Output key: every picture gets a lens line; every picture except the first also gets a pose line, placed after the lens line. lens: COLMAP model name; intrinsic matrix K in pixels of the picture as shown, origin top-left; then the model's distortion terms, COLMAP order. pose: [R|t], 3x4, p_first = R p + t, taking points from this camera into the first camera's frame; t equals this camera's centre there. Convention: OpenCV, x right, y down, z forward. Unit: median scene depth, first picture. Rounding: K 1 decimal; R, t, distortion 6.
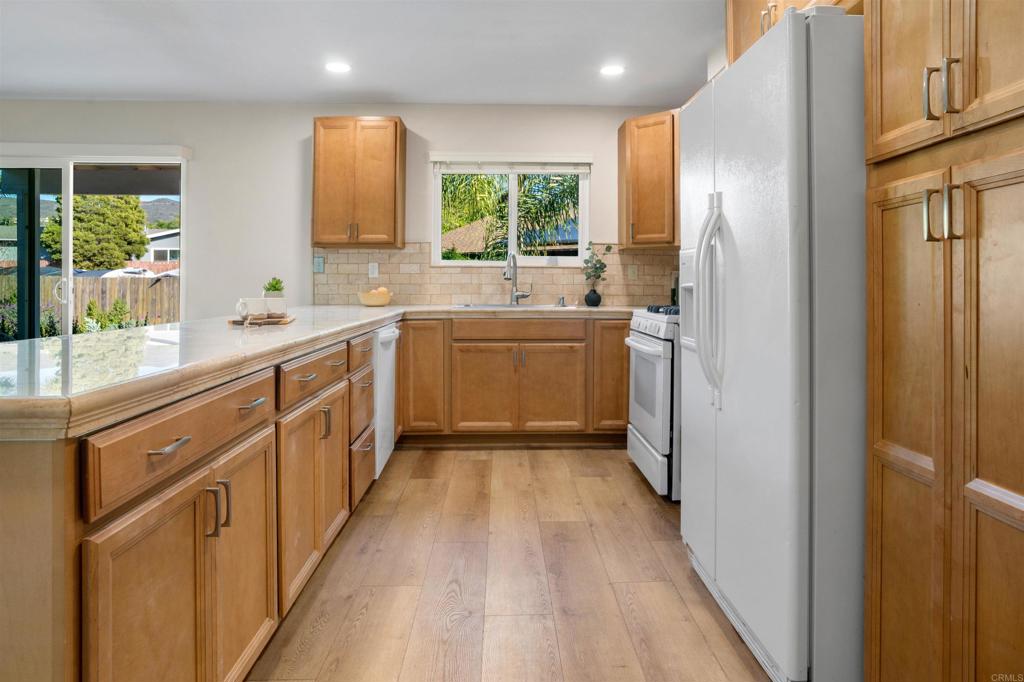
lens RADIAL K [[616.9, 0, 514.6], [0, 616.9, 282.2], [0, 0, 1]] dist [-0.077248, 0.045751]
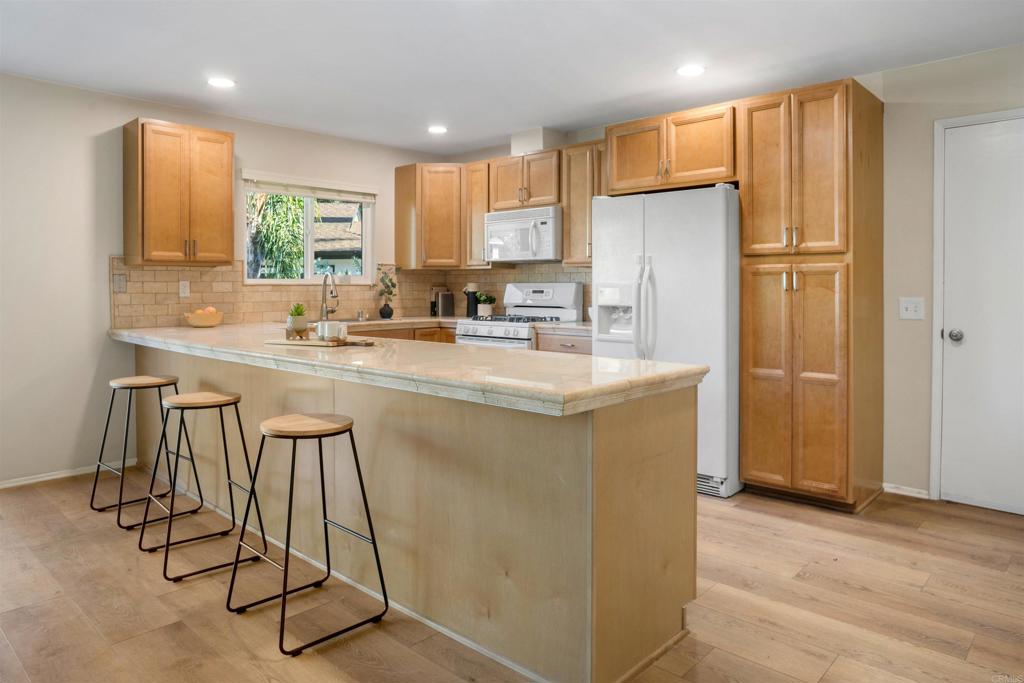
lens RADIAL K [[668.8, 0, 515.3], [0, 668.8, 290.2], [0, 0, 1]] dist [-0.046577, 0.000973]
pose [[0.702055, -0.009312, 0.712062, -0.613040], [0.002850, 0.999943, 0.010266, -0.027198], [-0.712117, -0.005178, 0.702041, -0.068211]]
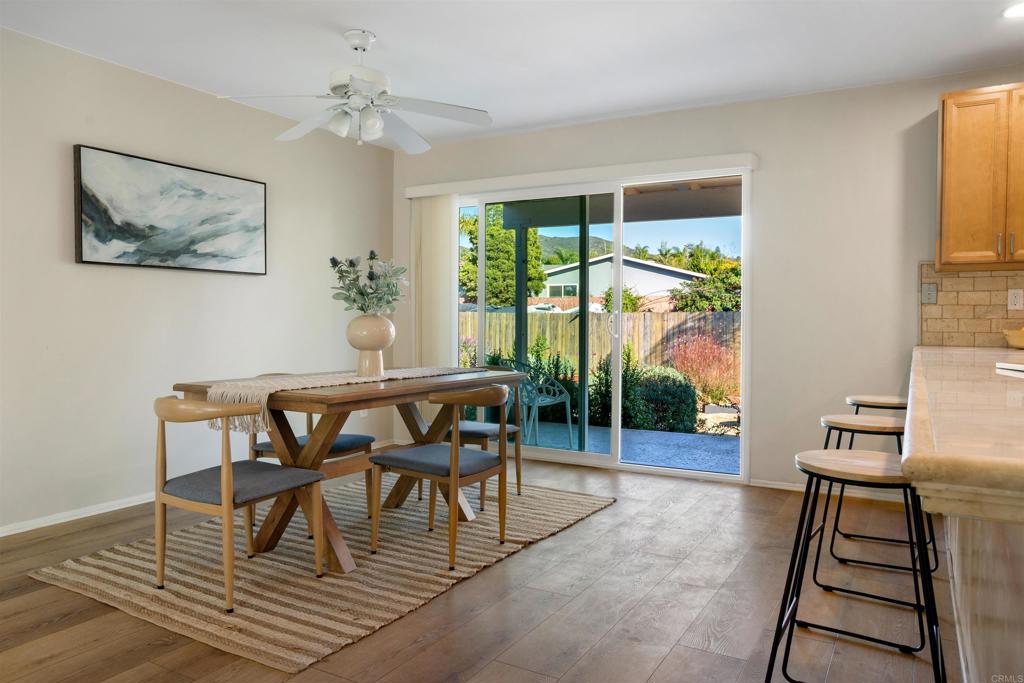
lens RADIAL K [[693.7, 0, 534.7], [0, 693.7, 343.0], [0, 0, 1]] dist [0.034102, -0.055143]
pose [[0.860862, 0.021618, -0.508380, -0.309499], [-0.004469, 0.999380, 0.034931, 0.005568], [0.508820, -0.027799, 0.860424, 0.003842]]
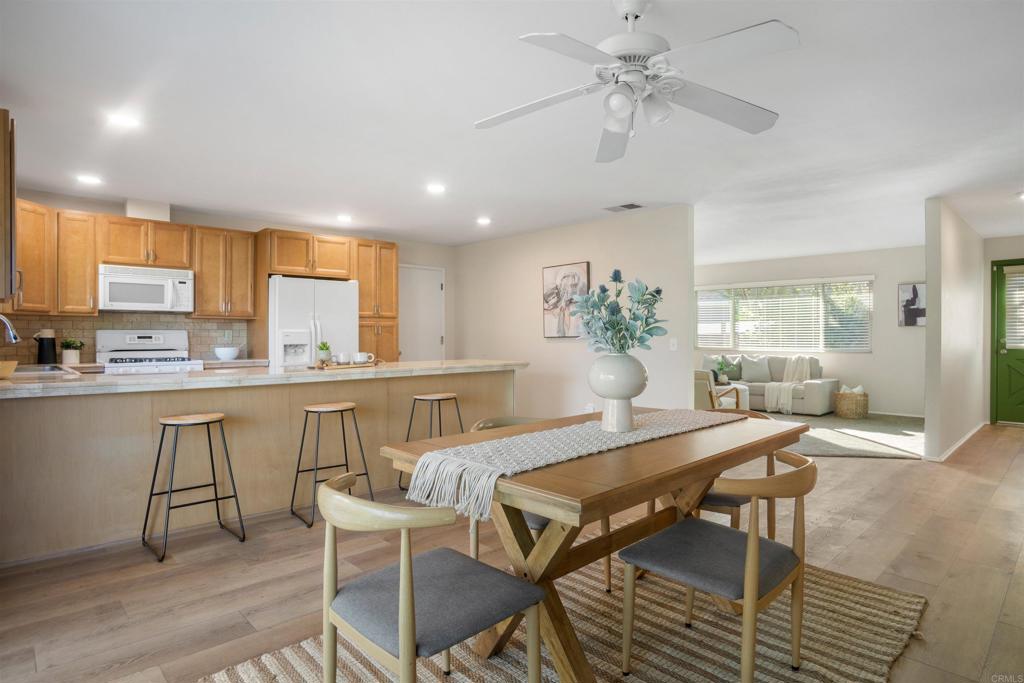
lens RADIAL K [[576.7, 0, 528.3], [0, 576.7, 337.8], [0, 0, 1]] dist [-0.068219, 0.045146]
pose [[-0.681188, -0.004270, 0.732096, -1.165936], [0.000061, 0.999983, 0.005889, -0.017630], [-0.732109, 0.004056, -0.681176, 0.980171]]
